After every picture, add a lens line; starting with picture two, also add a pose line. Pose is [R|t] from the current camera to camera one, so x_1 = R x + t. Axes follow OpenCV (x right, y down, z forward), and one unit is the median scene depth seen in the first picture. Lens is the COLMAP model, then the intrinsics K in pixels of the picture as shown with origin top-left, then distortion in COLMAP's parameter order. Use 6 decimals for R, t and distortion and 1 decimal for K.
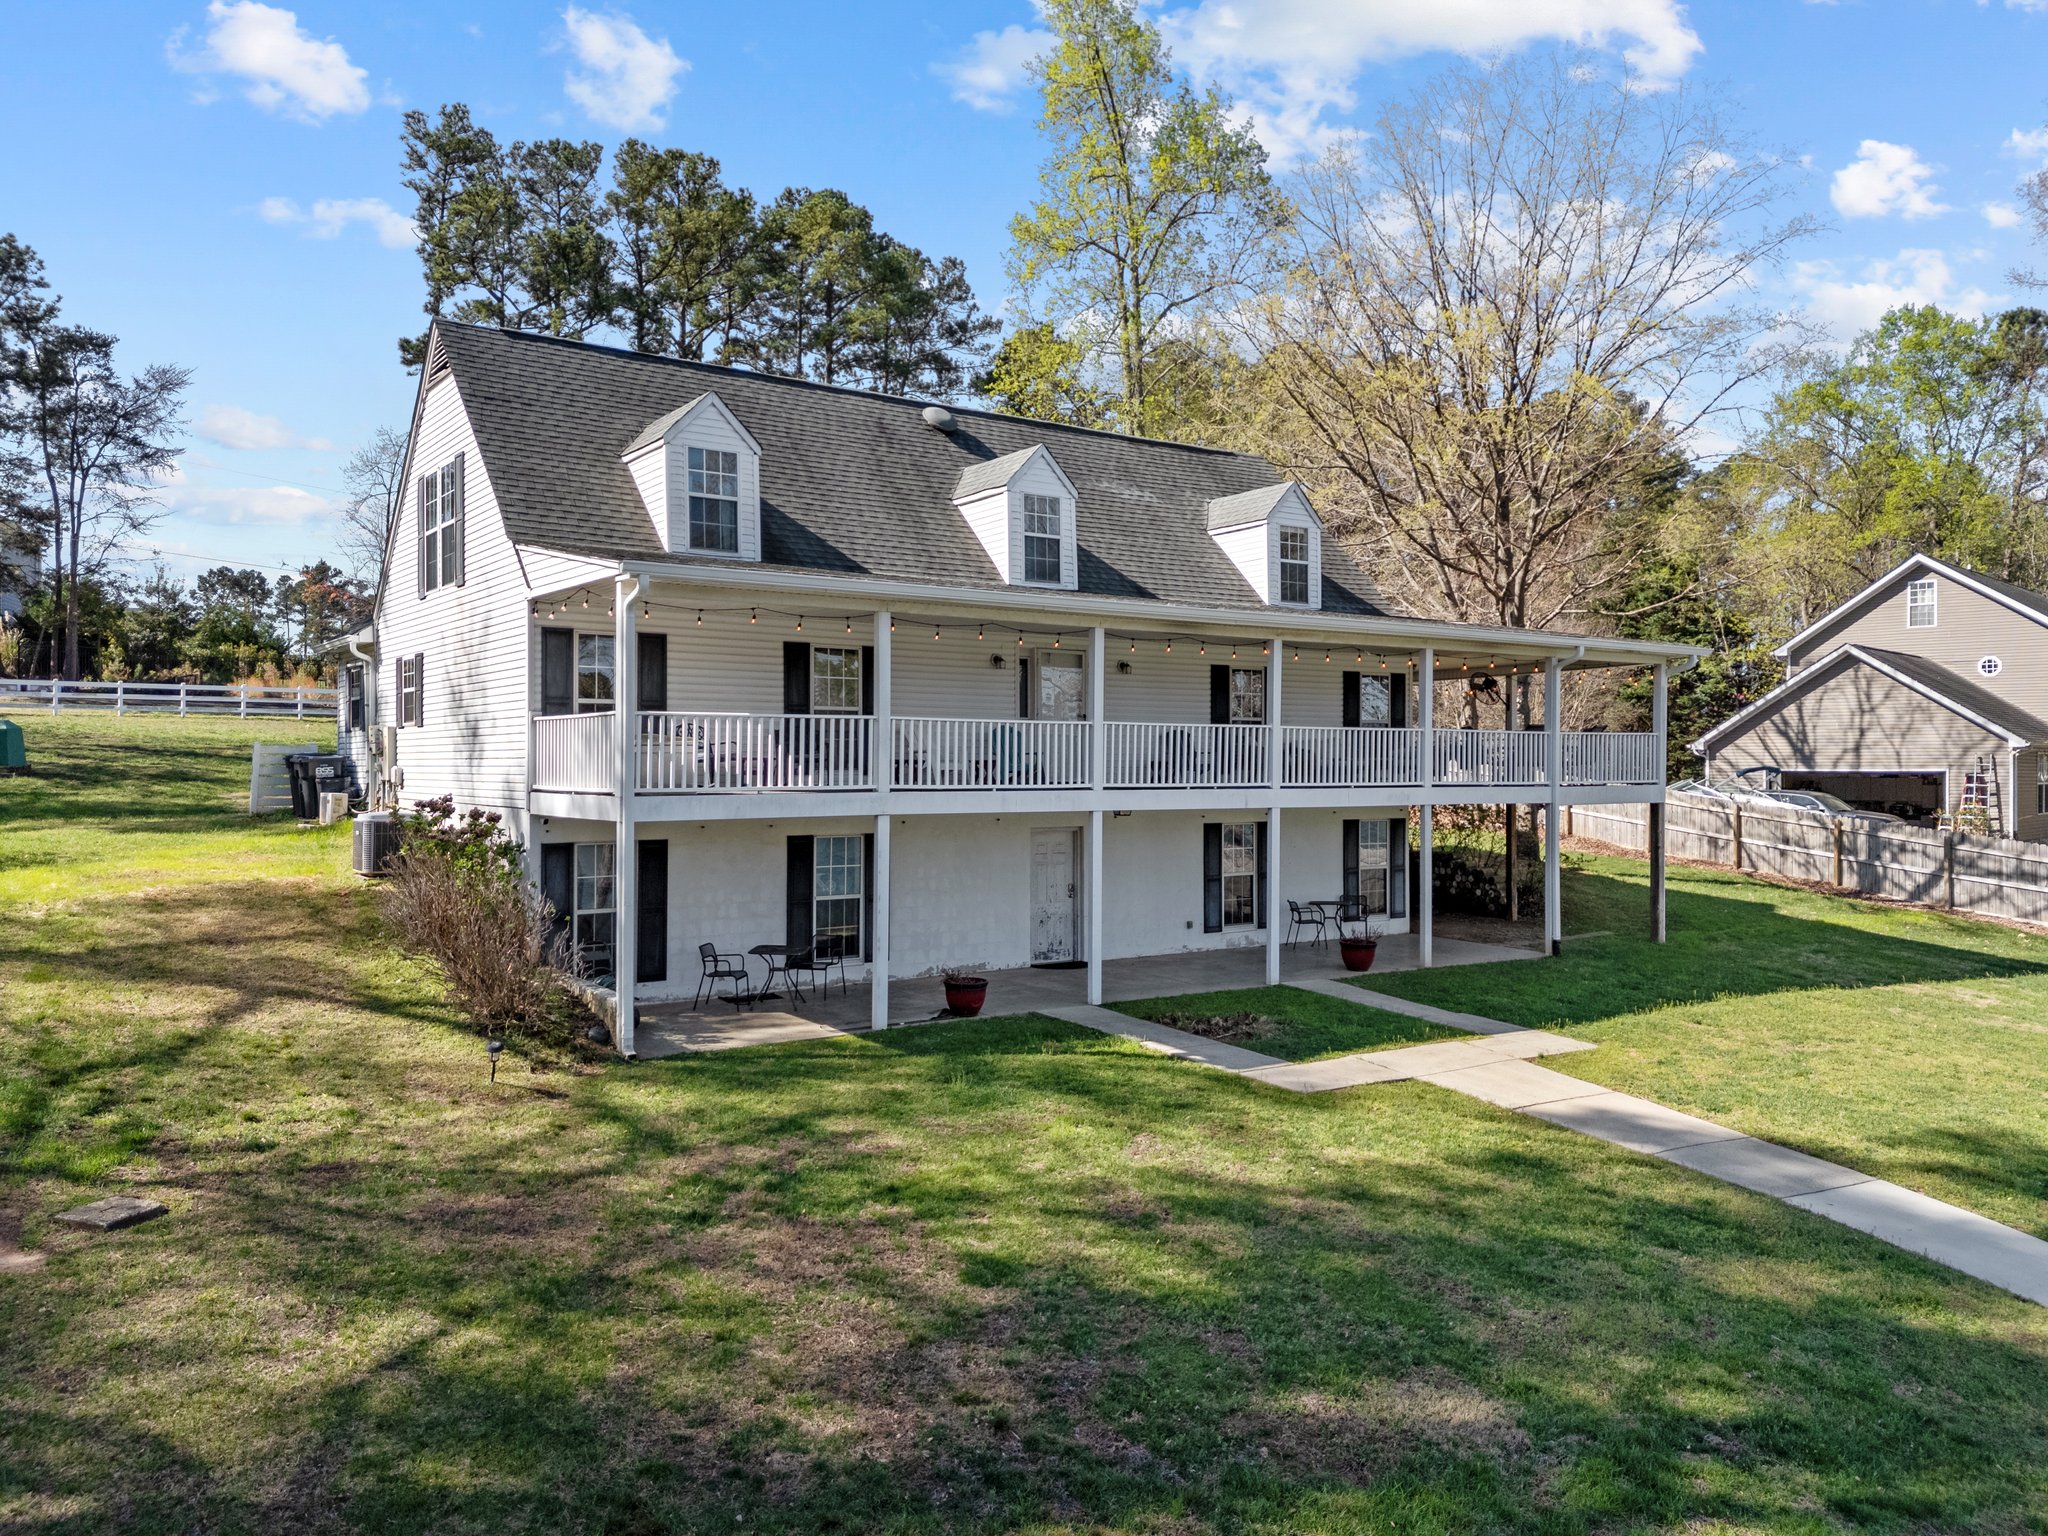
lens RADIAL K [[1453.4, 0, 1024.0], [0, 1453.4, 768.0], [0, 0, 1]] dist [0.021545, -0.000308]
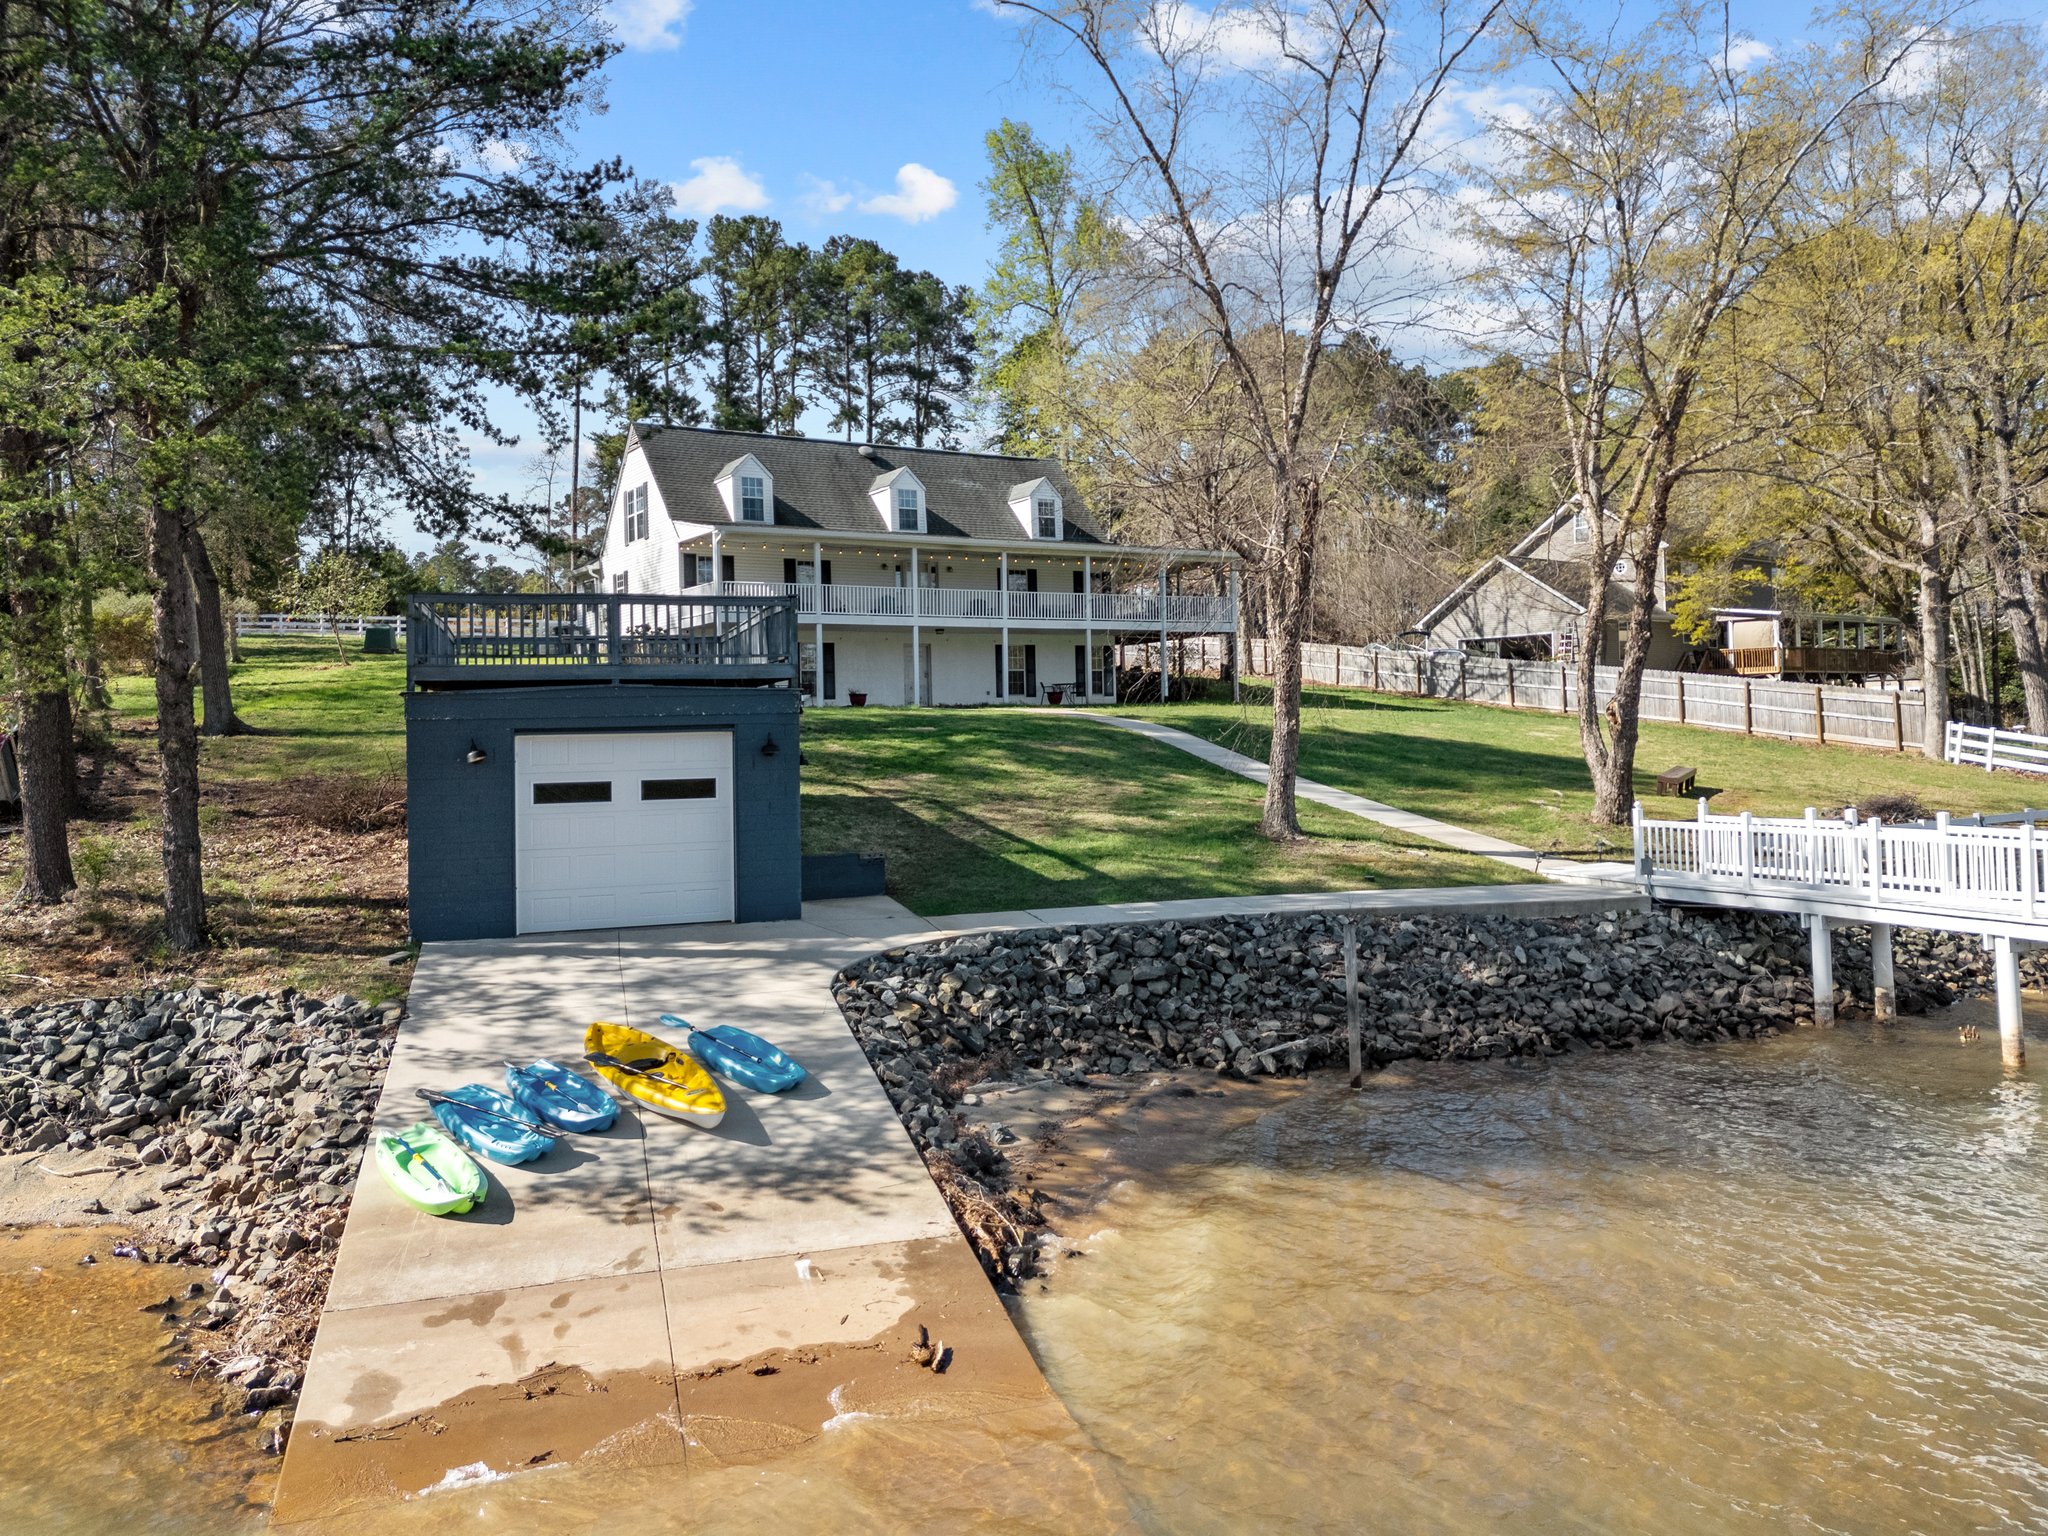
lens RADIAL K [[1462.6, 0, 1034.9], [0, 1462.6, 755.6], [0, 0, 1]] dist [0.086857, -0.114838]
pose [[0.997667, -0.023387, -0.064138, 0.300782], [0.024680, 0.999506, 0.019441, 0.153090], [0.063652, -0.020979, 0.997752, -1.056341]]
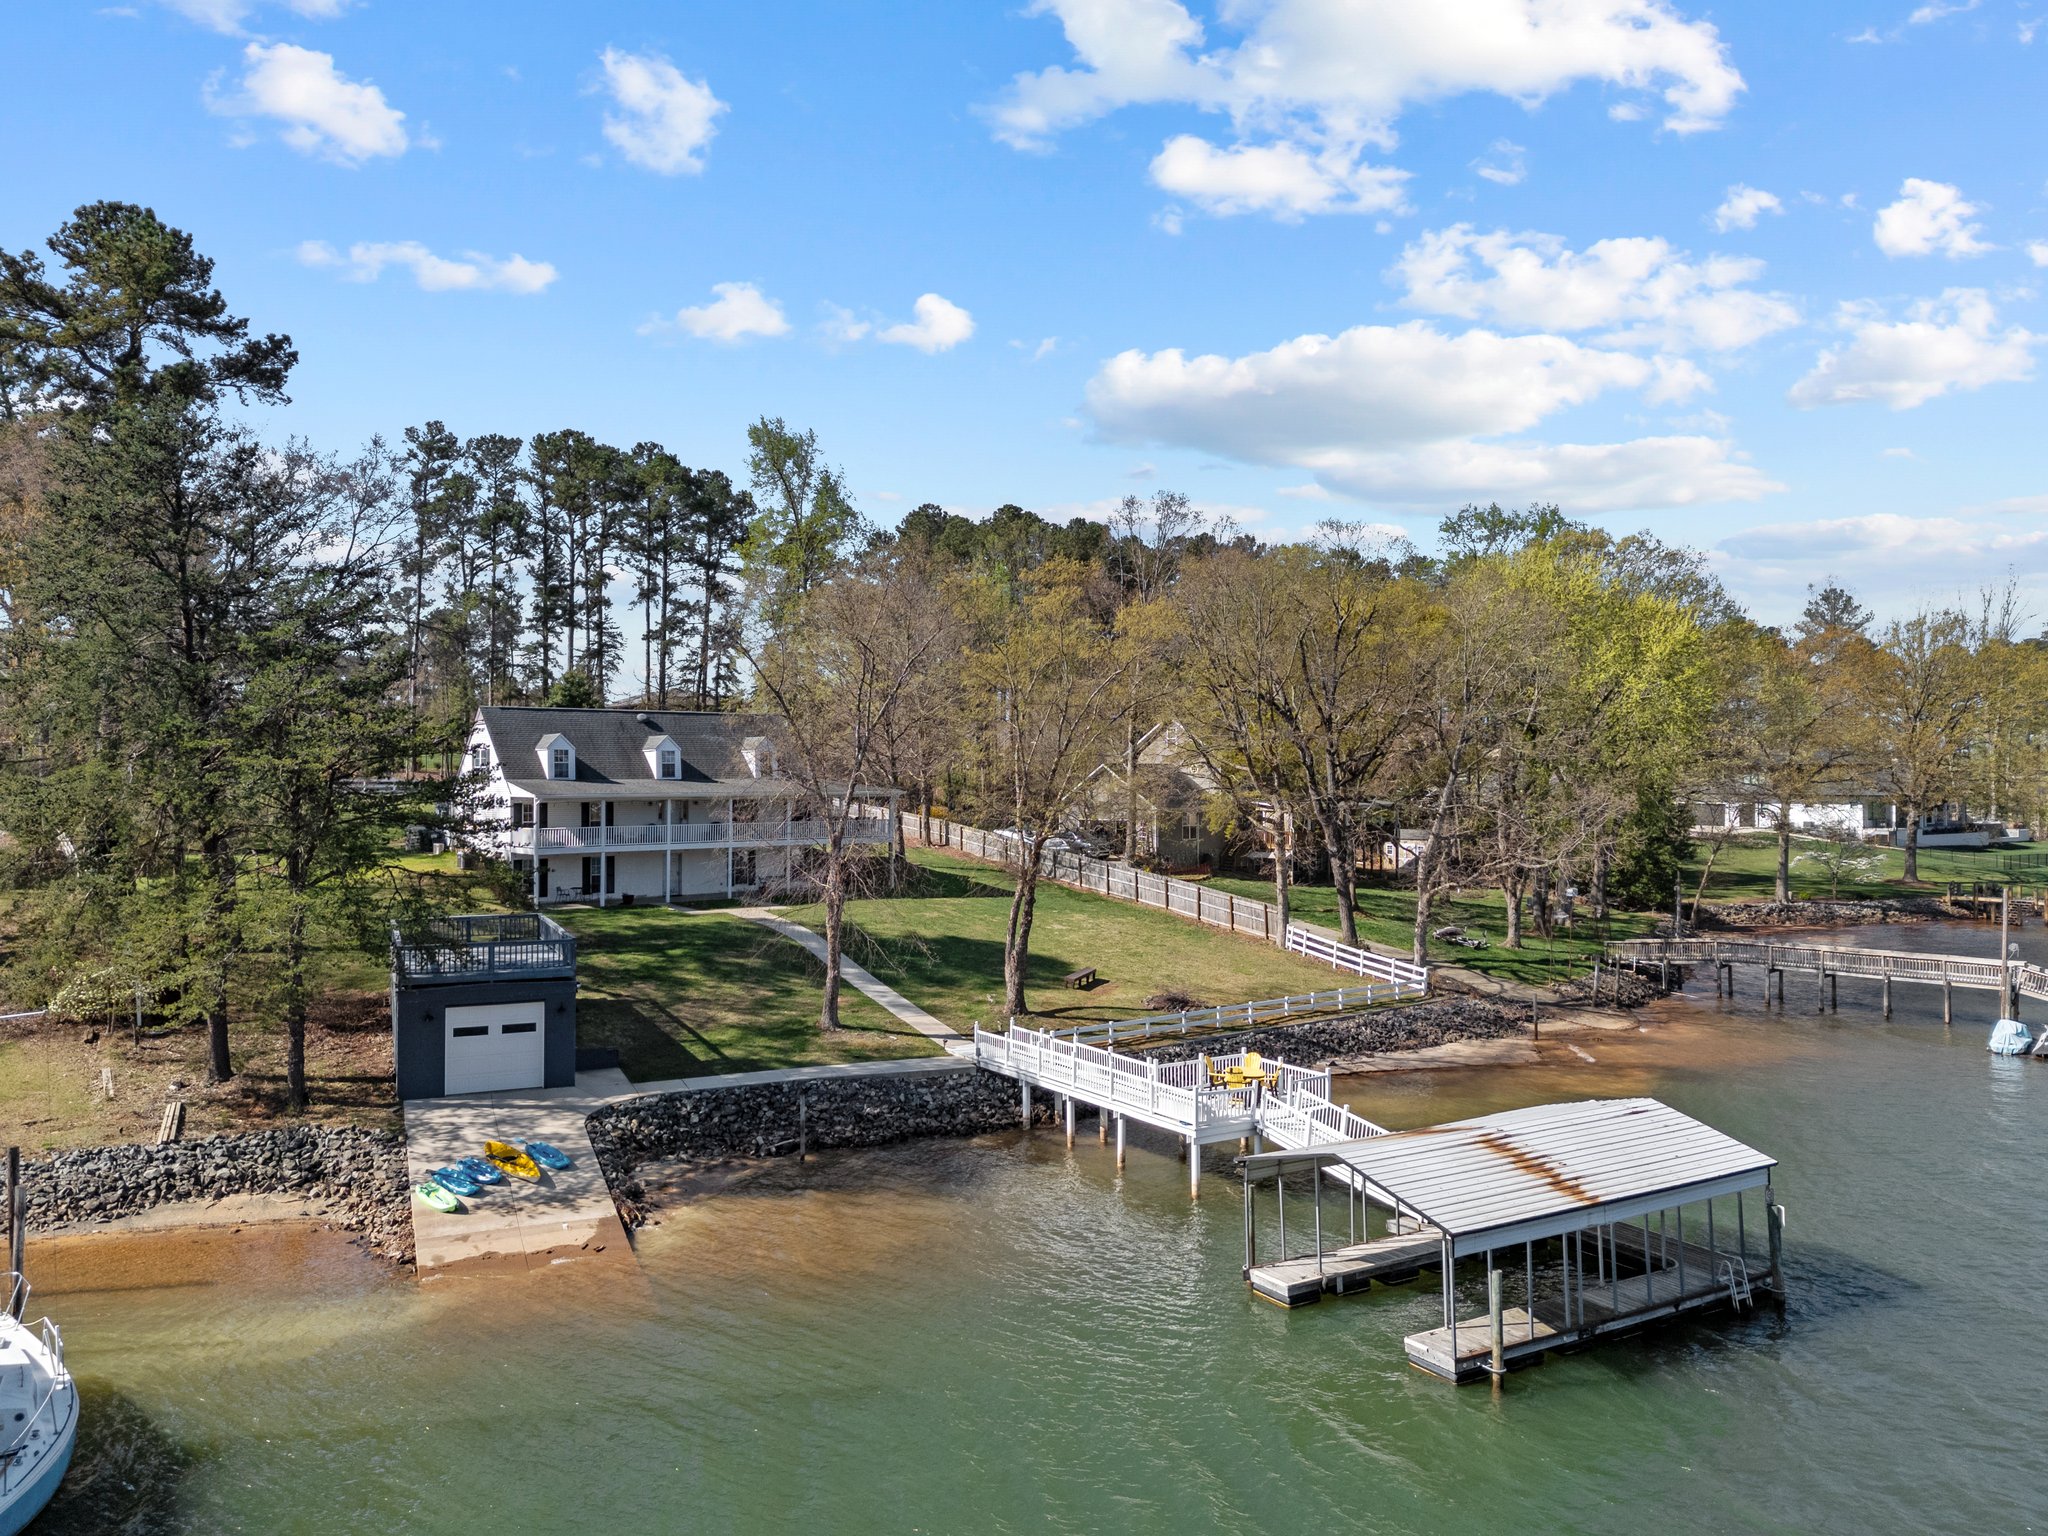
lens RADIAL K [[1462.6, 0, 1034.9], [0, 1462.6, 755.6], [0, 0, 1]] dist [0.086857, -0.114838]
pose [[0.998210, 0.002223, 0.059761, 0.576627], [-0.001869, 0.999980, -0.005981, -0.144590], [-0.059773, 0.005859, 0.998195, -2.120767]]
